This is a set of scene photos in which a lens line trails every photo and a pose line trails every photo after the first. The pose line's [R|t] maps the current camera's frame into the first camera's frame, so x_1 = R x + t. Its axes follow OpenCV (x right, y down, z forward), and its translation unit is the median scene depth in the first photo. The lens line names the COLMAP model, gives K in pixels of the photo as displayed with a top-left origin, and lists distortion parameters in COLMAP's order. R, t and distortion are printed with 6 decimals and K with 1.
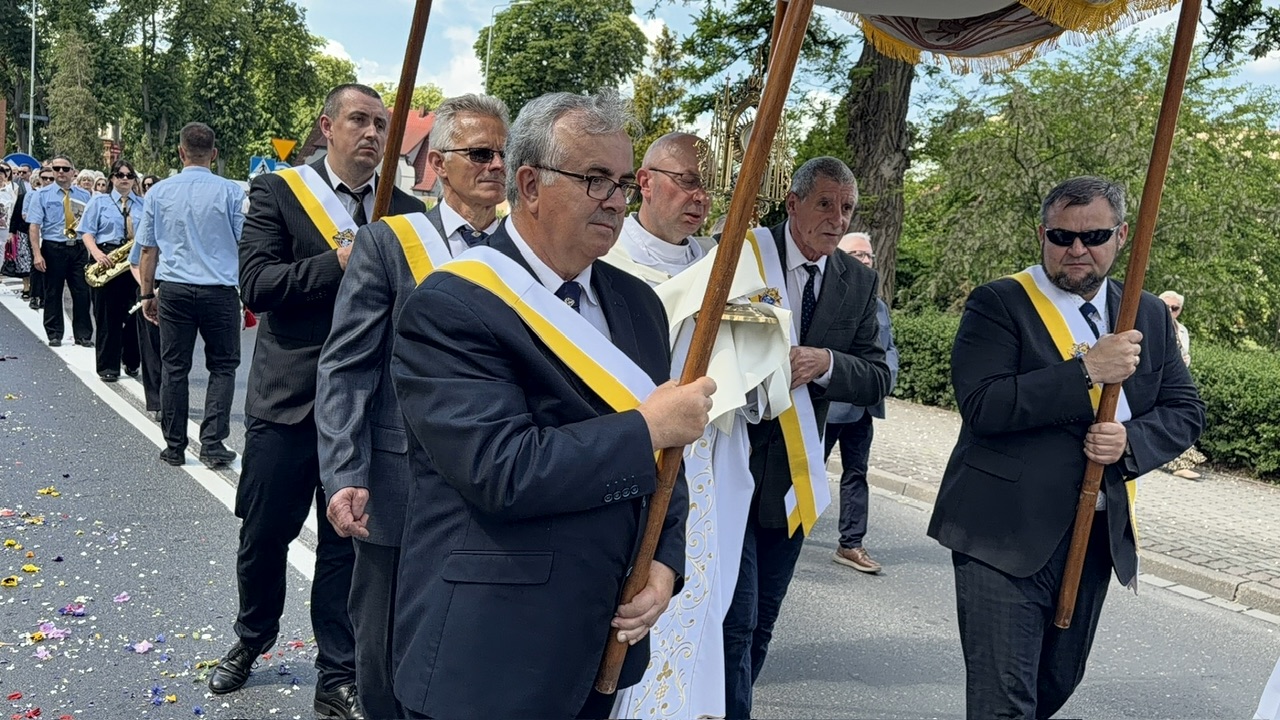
lens RADIAL K [[1040.7, 0, 657.2], [0, 1040.7, 377.1], [0, 0, 1]] dist [0.090127, -0.154836]
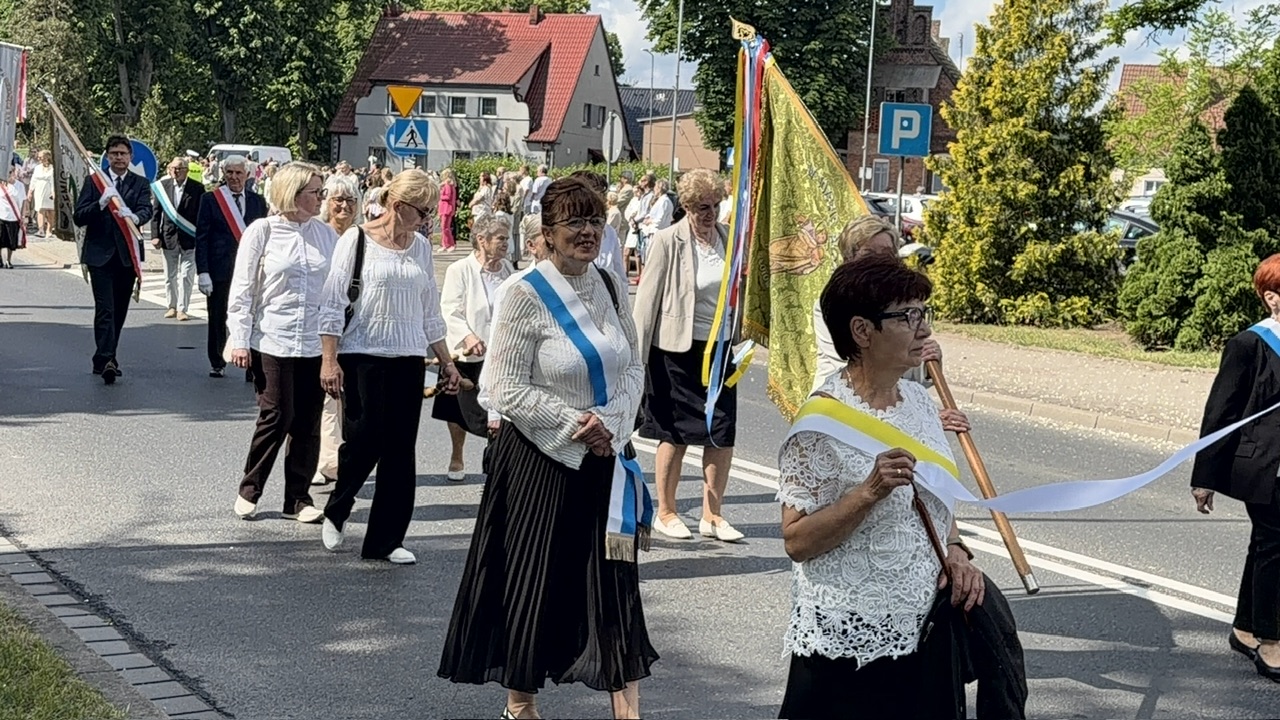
lens RADIAL K [[1921.6, 0, 623.5], [0, 1921.6, 320.4], [0, 0, 1]] dist [0.223217, -0.443267]
pose [[0.990933, -0.049712, -0.124821, -0.044678], [0.041183, 0.996696, -0.070002, 0.006011], [0.127888, 0.064227, 0.989707, -0.101082]]
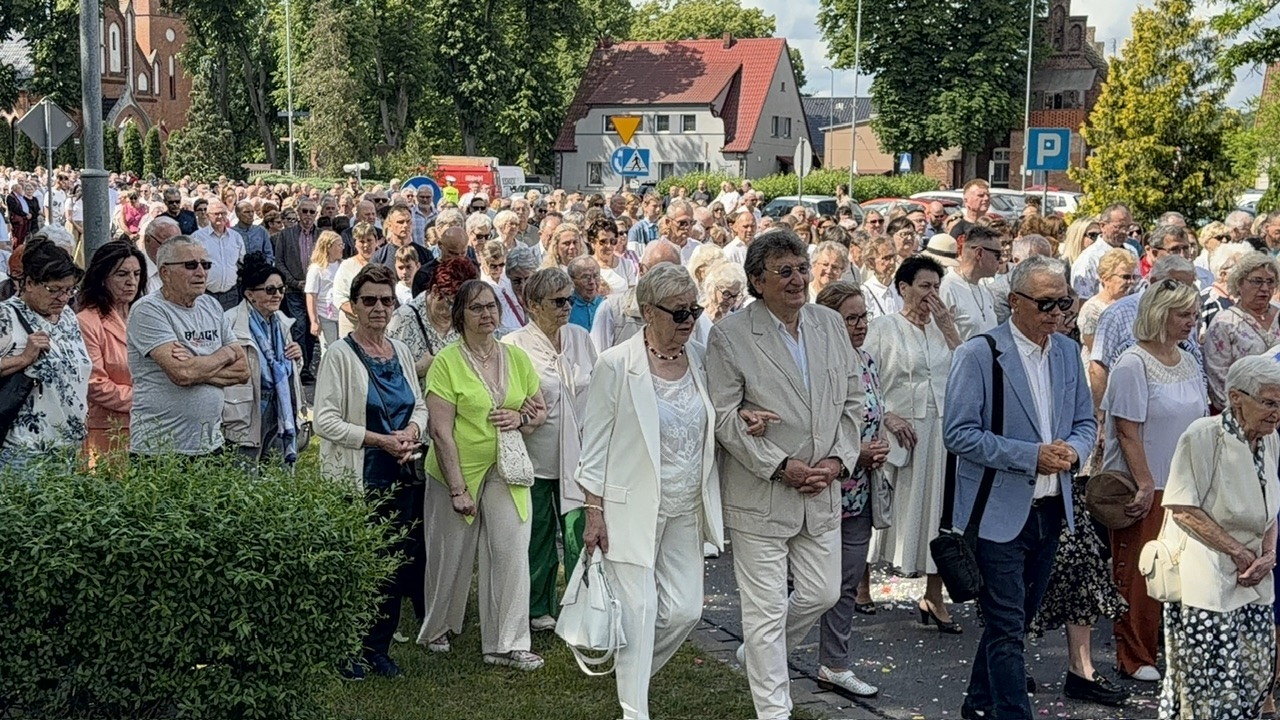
lens RADIAL K [[1755.0, 0, 598.6], [0, 1755.0, 357.1], [0, 0, 1]] dist [0.198257, -0.387456]
pose [[0.968133, -0.065741, -0.241656, -0.039509], [0.056318, 0.997366, -0.045703, 0.007657], [0.244024, 0.030637, 0.969285, -0.167610]]
